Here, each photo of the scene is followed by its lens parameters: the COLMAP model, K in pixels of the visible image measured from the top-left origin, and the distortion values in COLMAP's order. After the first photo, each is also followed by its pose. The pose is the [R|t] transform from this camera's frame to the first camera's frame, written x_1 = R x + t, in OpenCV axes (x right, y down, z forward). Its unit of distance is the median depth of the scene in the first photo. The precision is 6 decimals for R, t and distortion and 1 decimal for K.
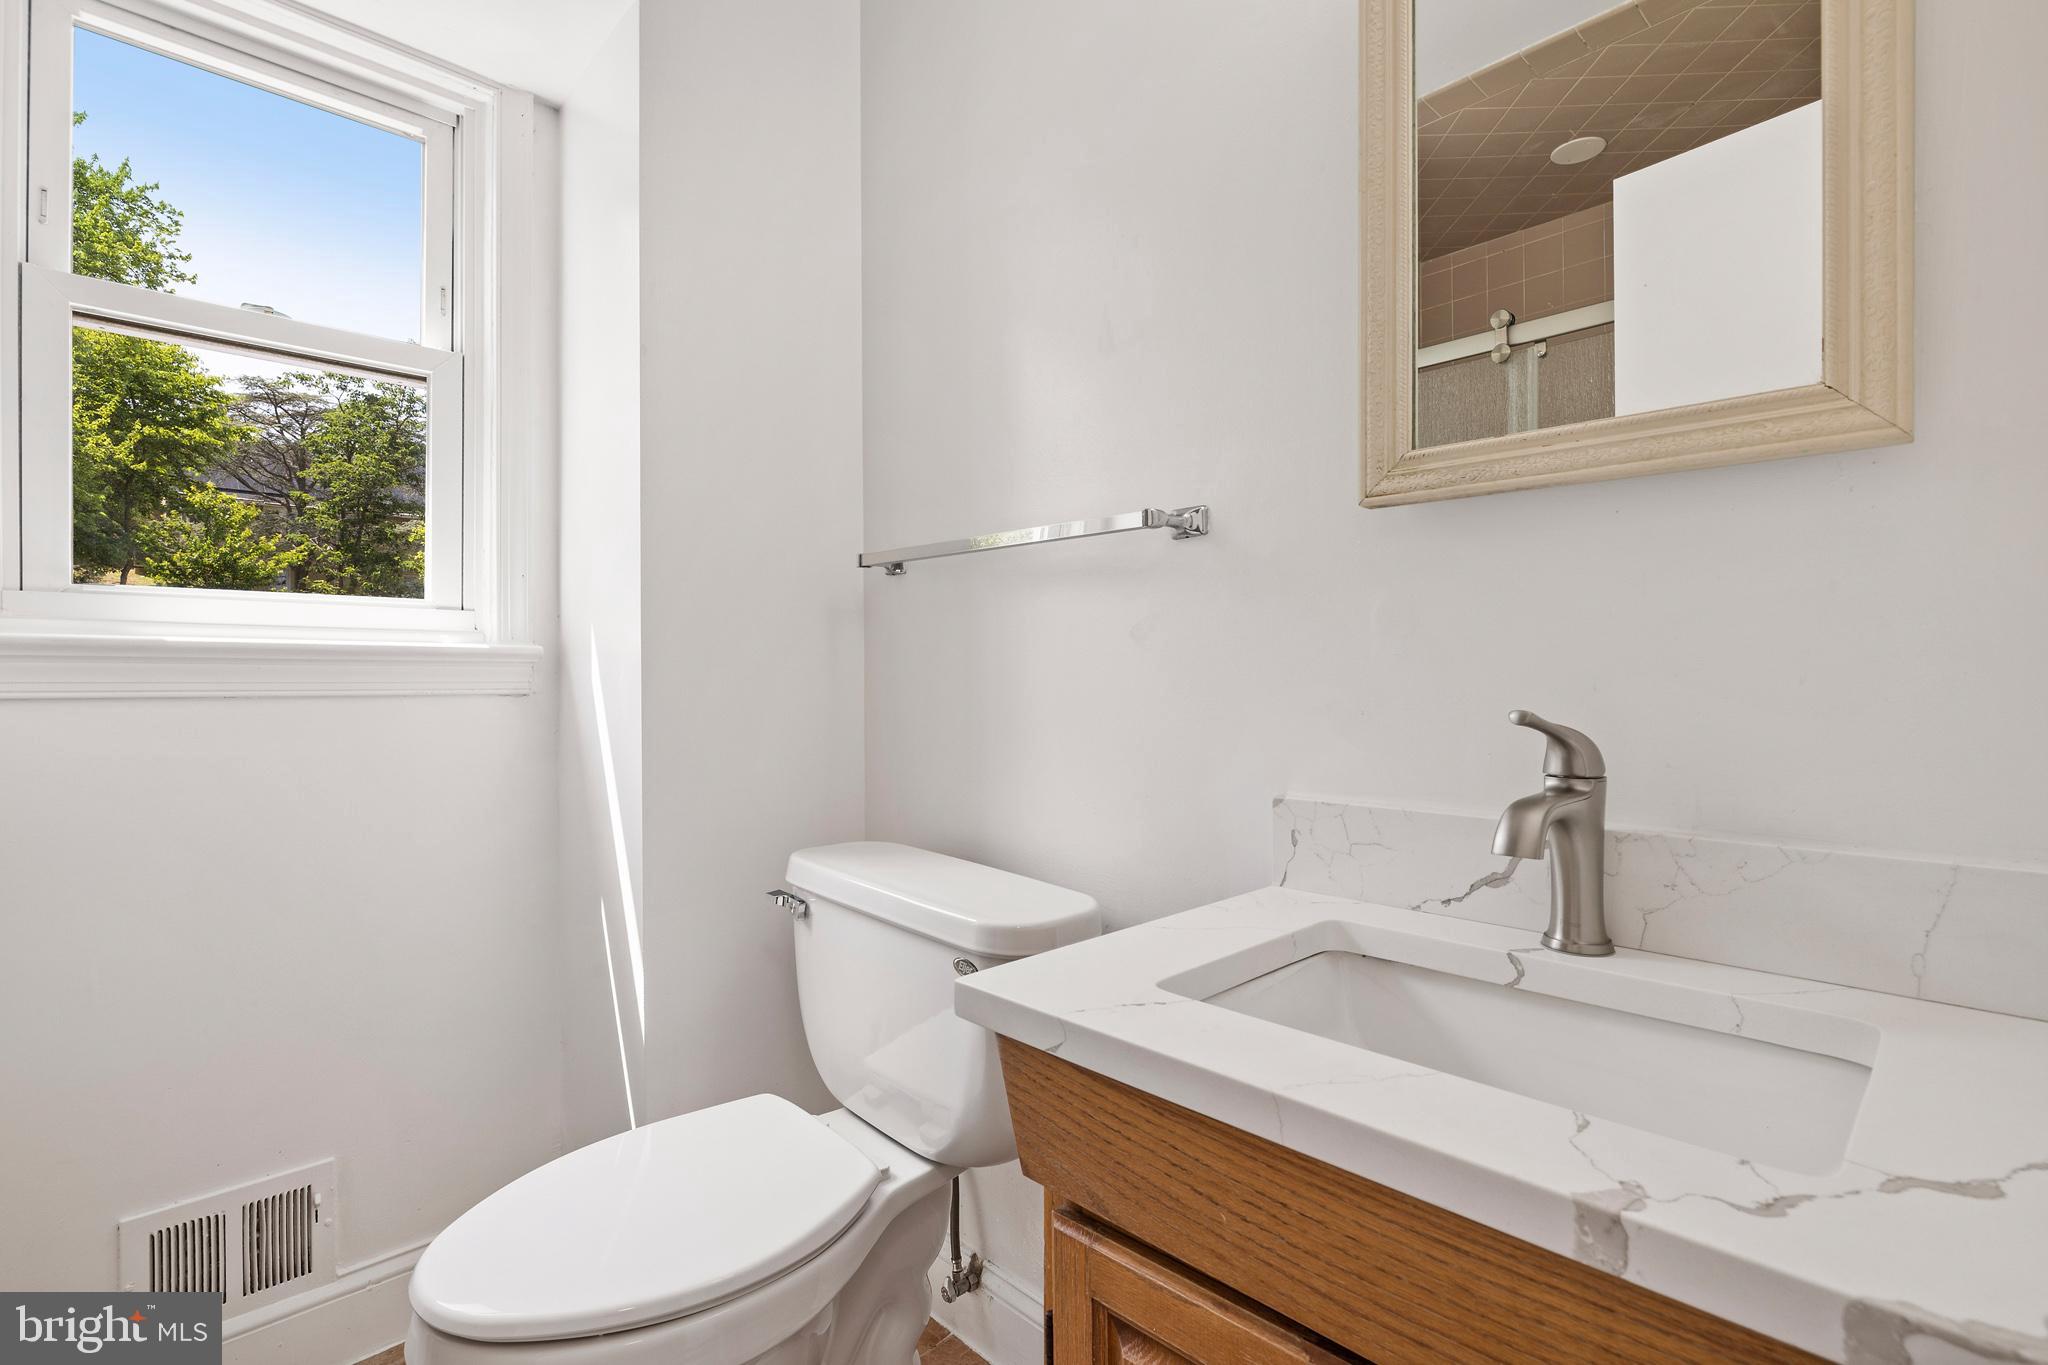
lens RADIAL K [[935.3, 0, 1030.3], [0, 935.3, 683.1], [0, 0, 1]] dist [-0.006017, -0.000794]
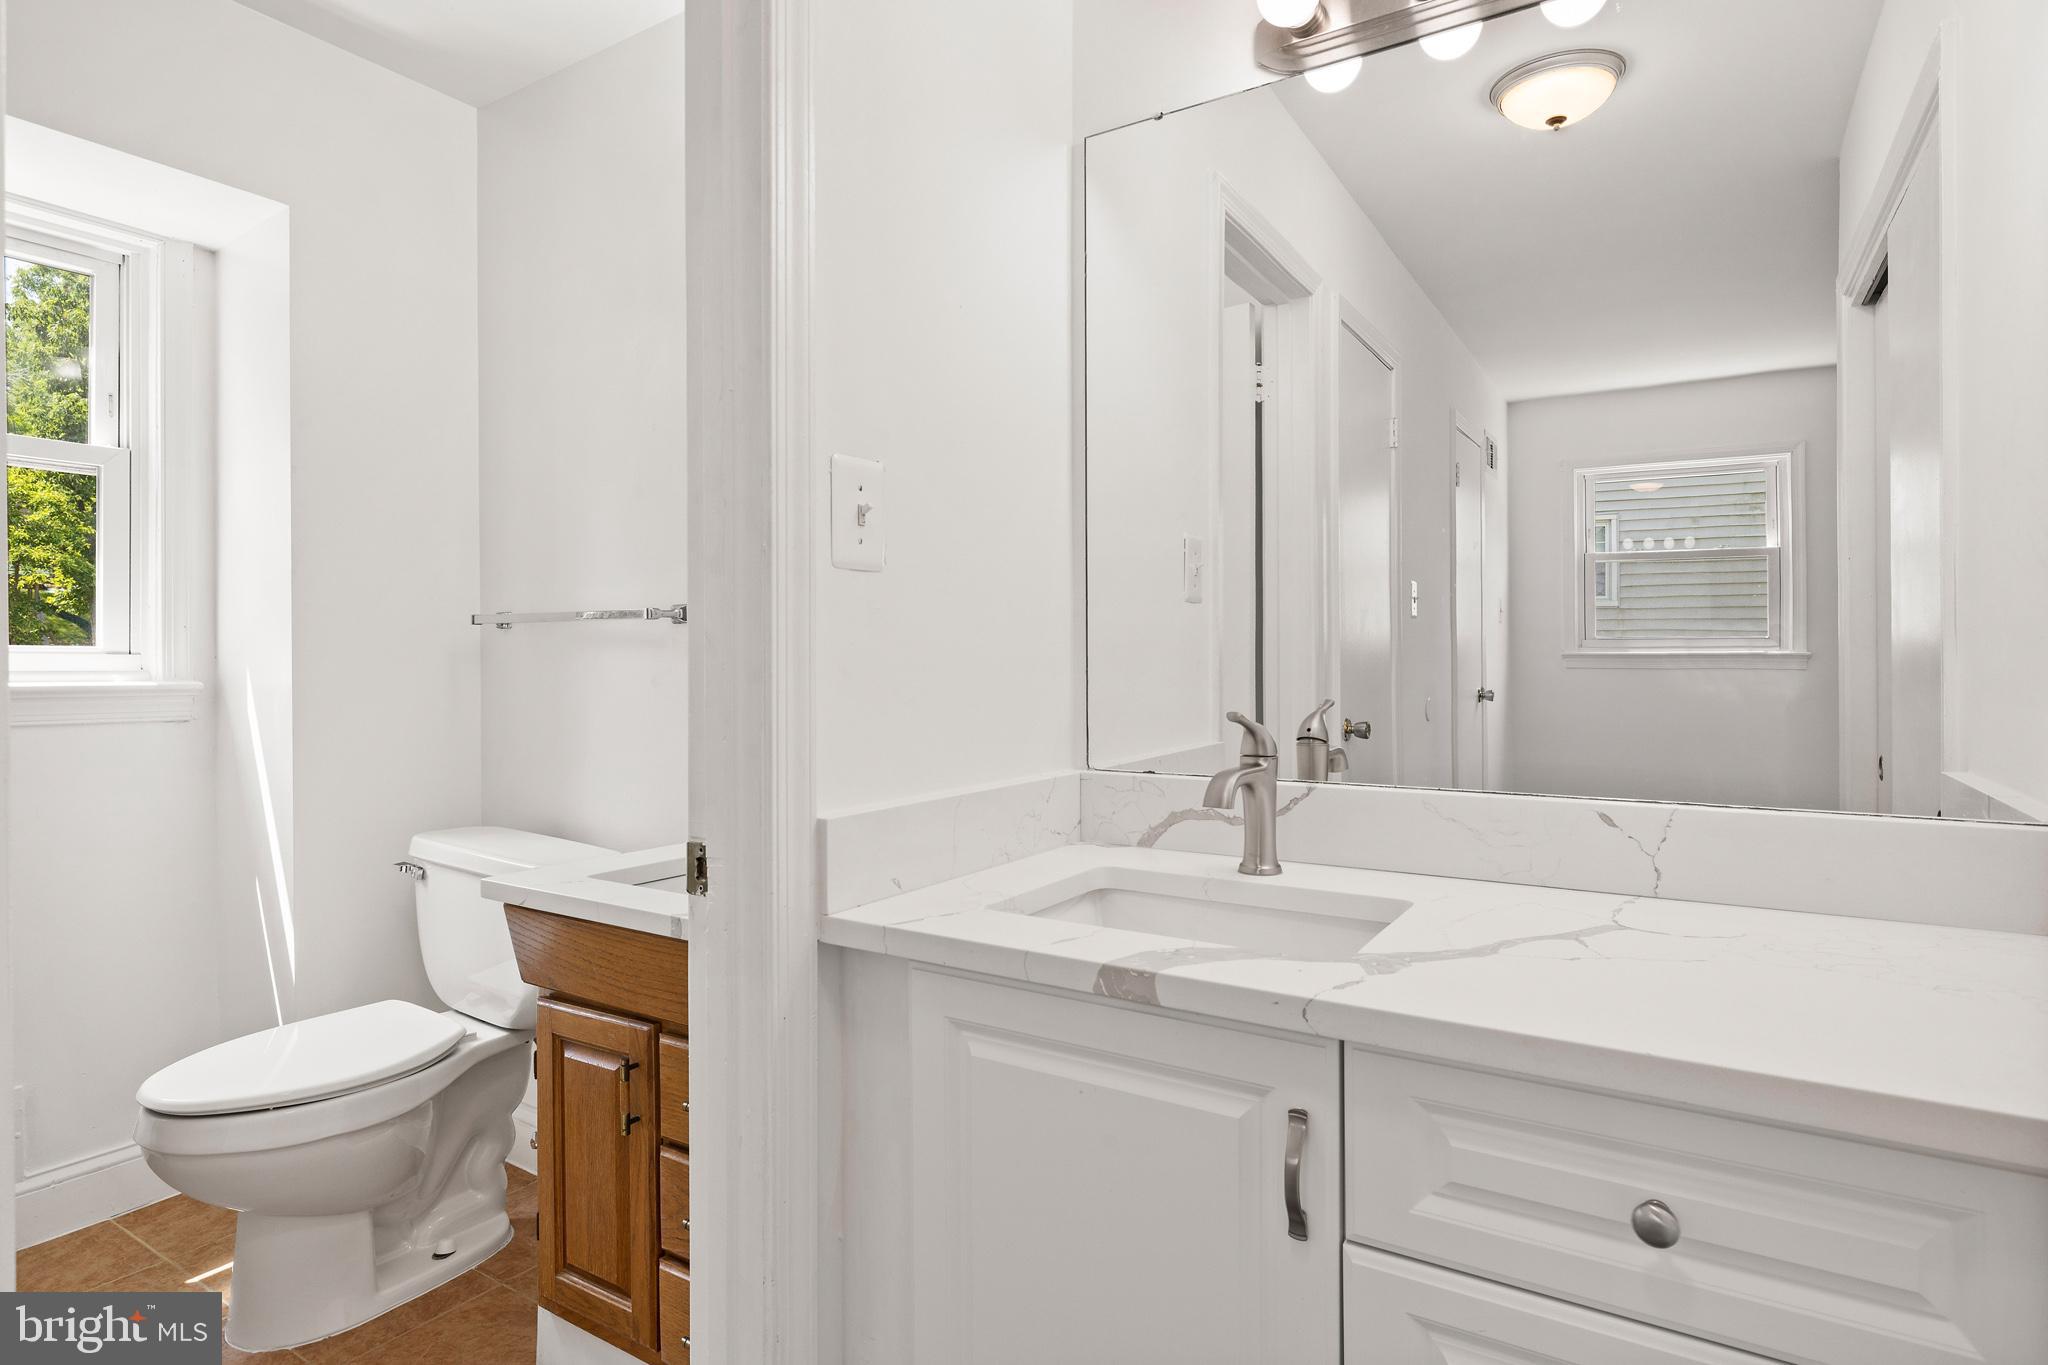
lens RADIAL K [[1060.1, 0, 1014.1], [0, 1060.1, 670.3], [0, 0, 1]] dist [-0.002345, 0.001427]
pose [[0.976636, -0.001457, 0.214897, 0.260065], [0.002067, 0.999994, -0.002615, -0.053883], [-0.214892, 0.002998, 0.976633, -0.683697]]
